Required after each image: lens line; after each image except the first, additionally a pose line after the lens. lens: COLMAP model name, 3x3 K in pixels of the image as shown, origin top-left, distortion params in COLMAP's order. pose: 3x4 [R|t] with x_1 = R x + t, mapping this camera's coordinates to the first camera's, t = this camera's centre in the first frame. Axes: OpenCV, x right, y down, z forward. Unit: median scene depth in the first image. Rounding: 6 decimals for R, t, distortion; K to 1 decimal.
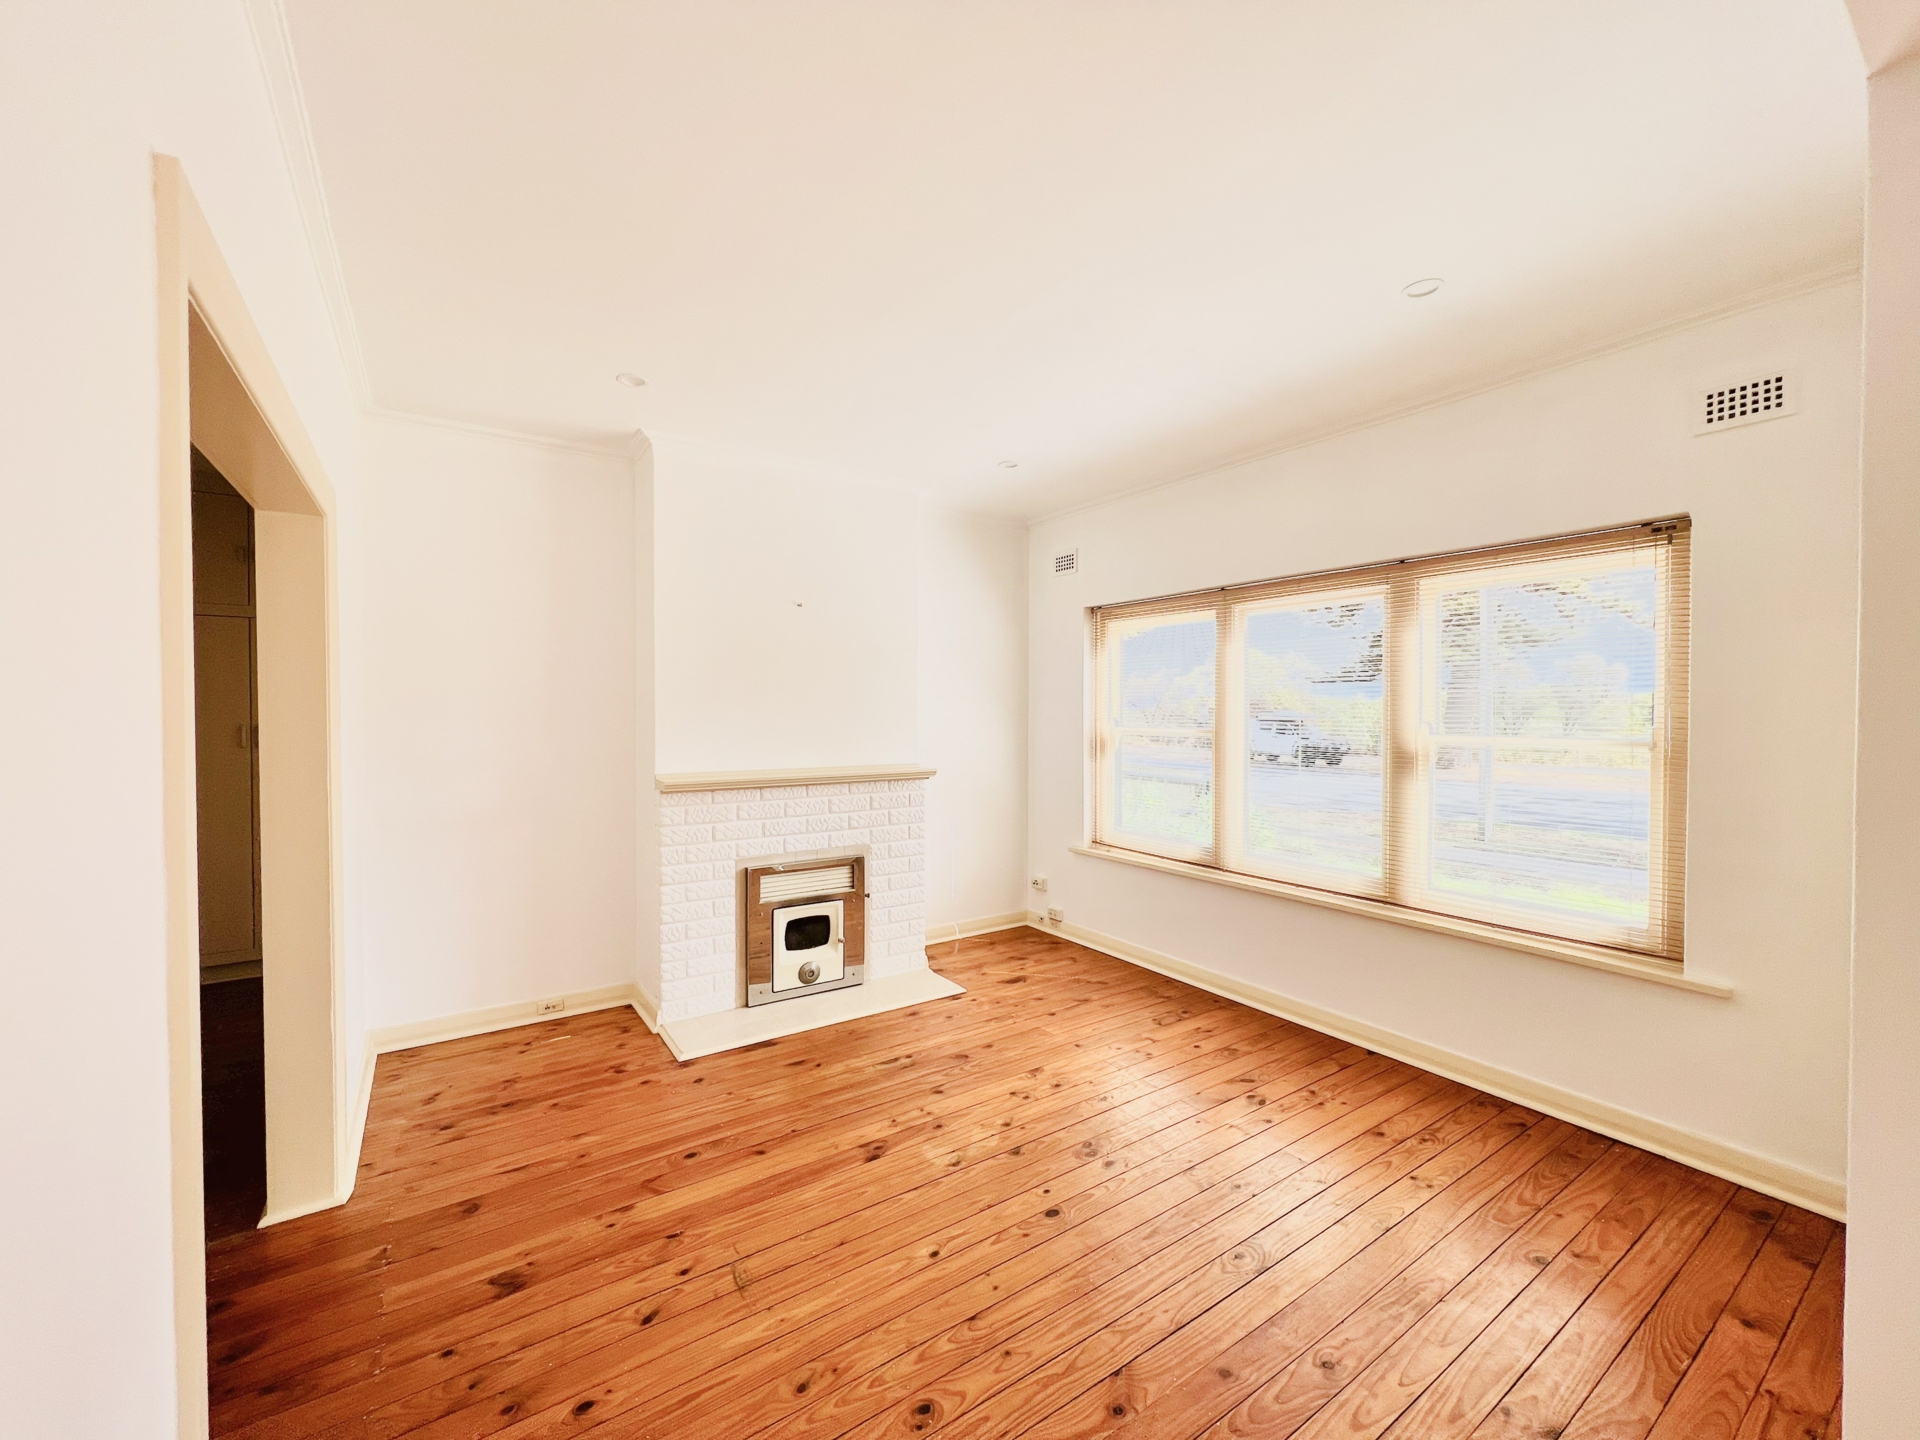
lens RADIAL K [[766.2, 0, 956.6], [0, 766.2, 721.3], [0, 0, 1]] dist [-0.002315, 0.000726]
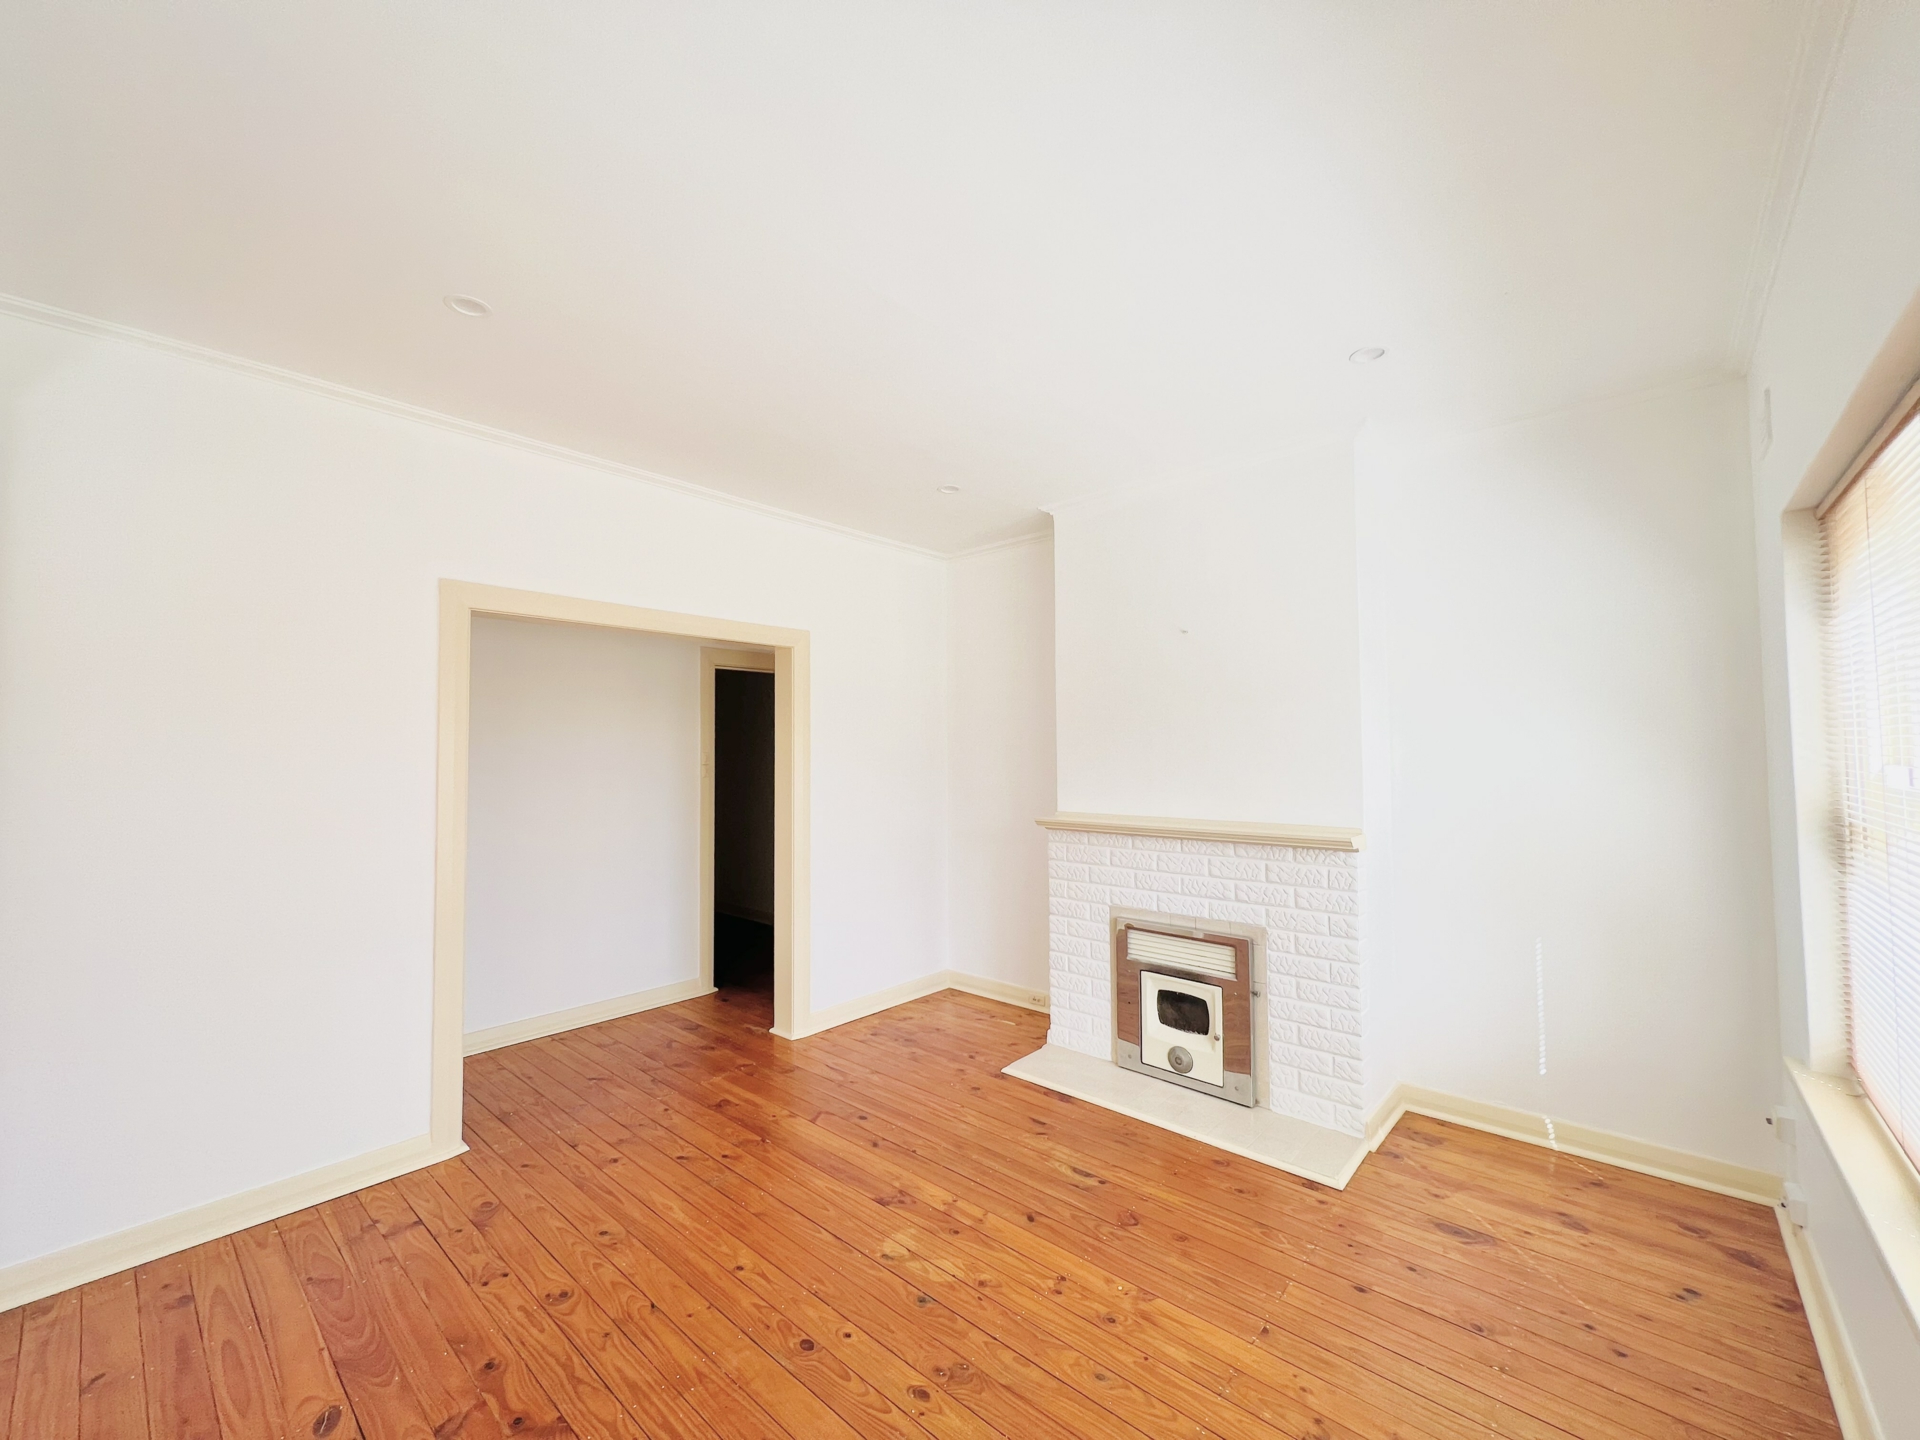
lens RADIAL K [[766.2, 0, 959.5], [0, 766.2, 717.9], [0, 0, 1]] dist [-0.002315, 0.000726]
pose [[0.249308, -0.048612, -0.967203, 0.686958], [-0.006214, 0.998639, -0.051793, -0.007799], [0.968404, 0.018922, 0.248667, 0.629236]]
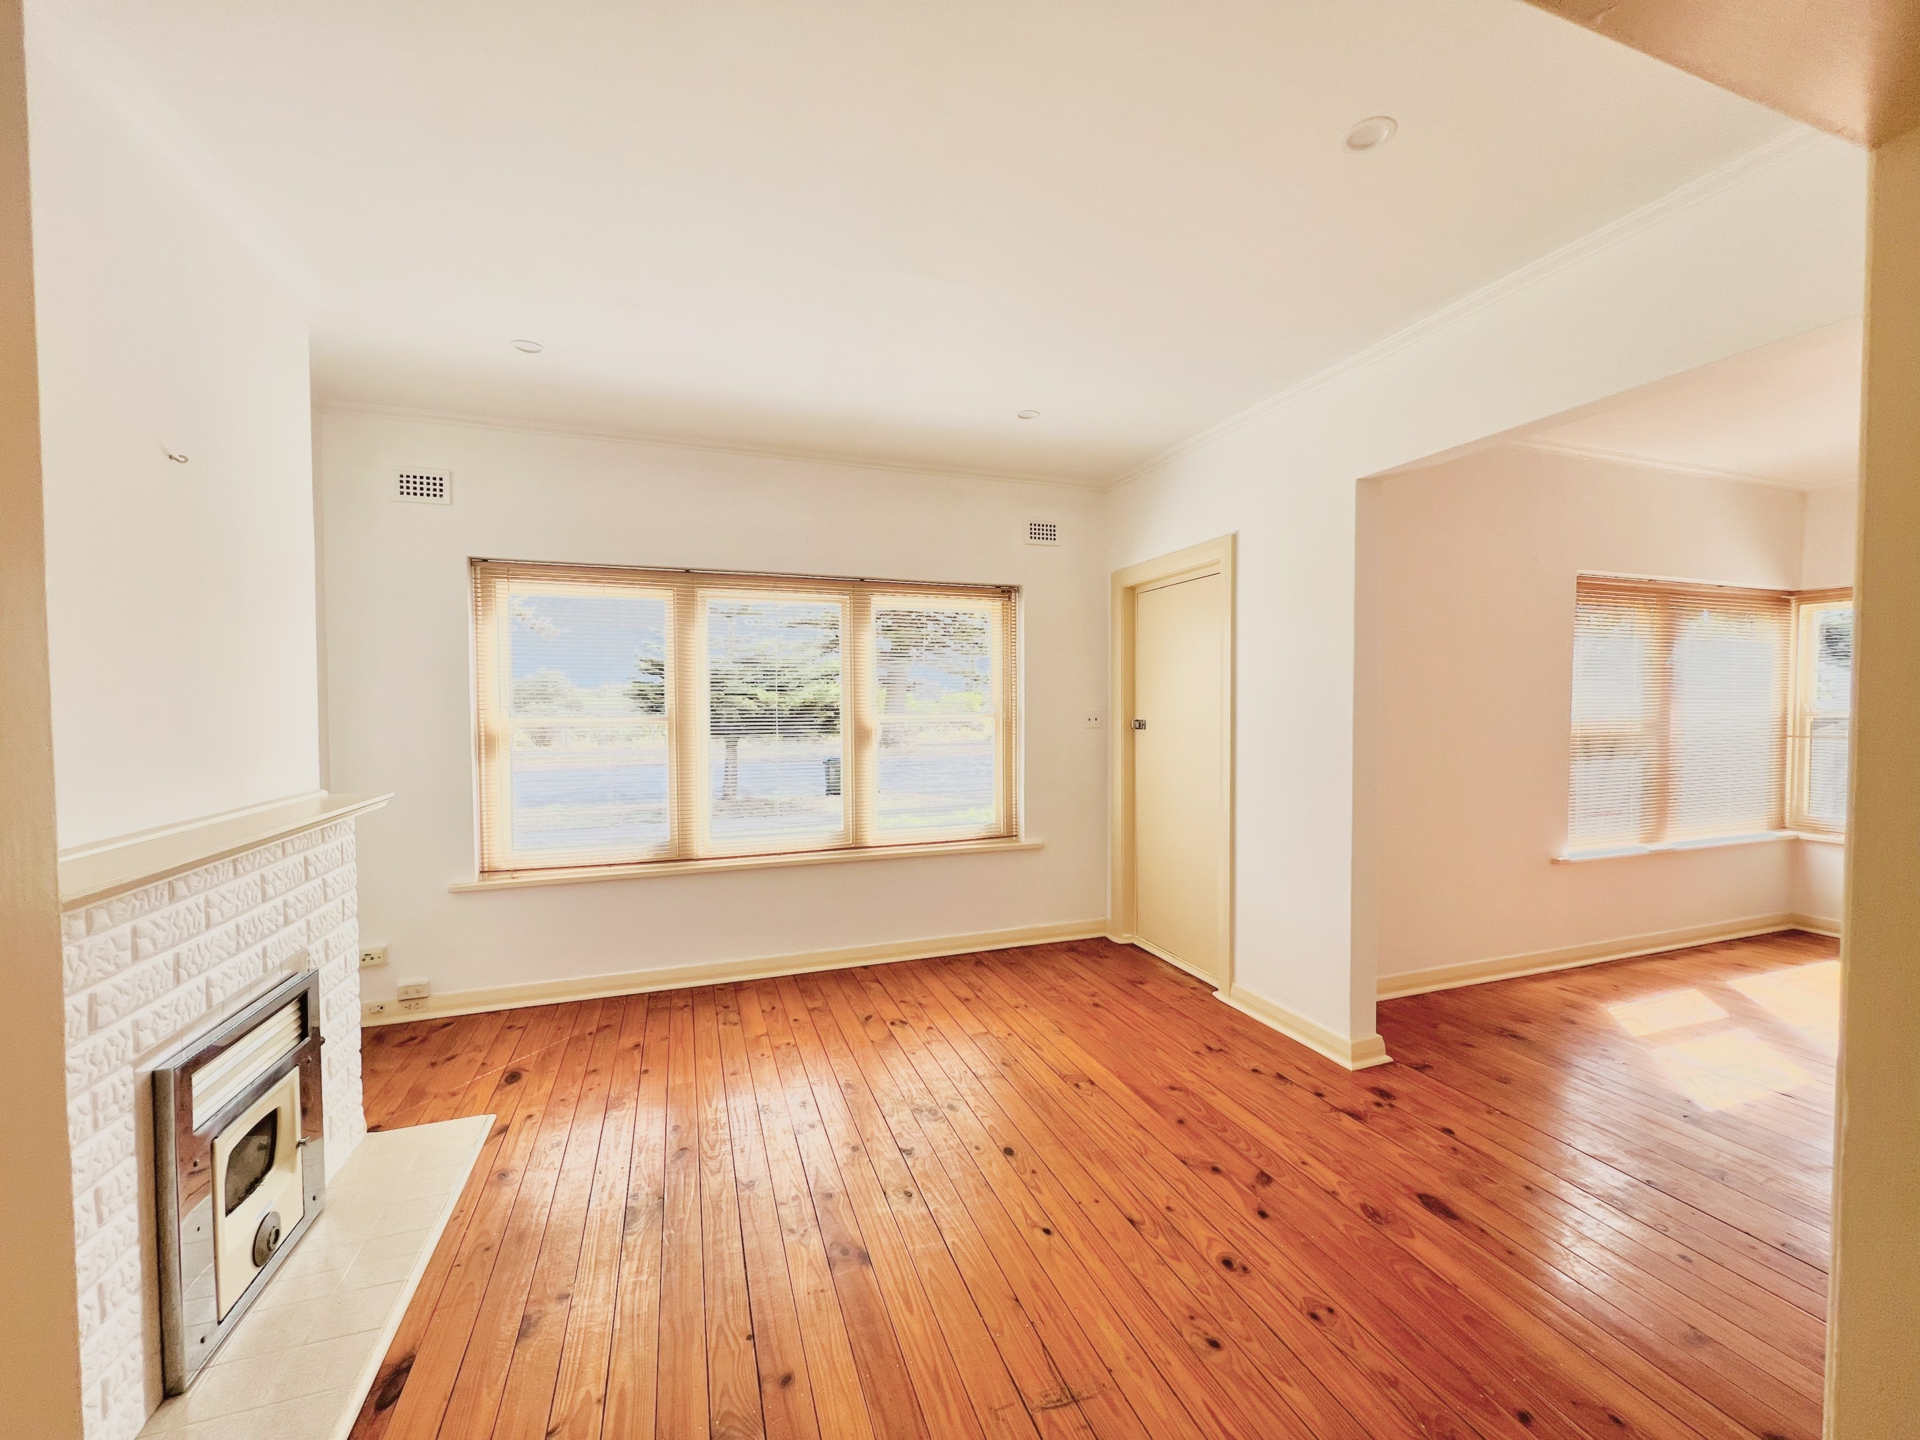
lens RADIAL K [[766.2, 0, 956.5], [0, 766.2, 720.0], [0, 0, 1]] dist [-0.002315, 0.000726]
pose [[0.249733, -0.026543, 0.967951, -0.628001], [0.018700, 0.999570, 0.022586, -0.000041], [-0.968134, 0.012460, 0.250122, 0.529644]]
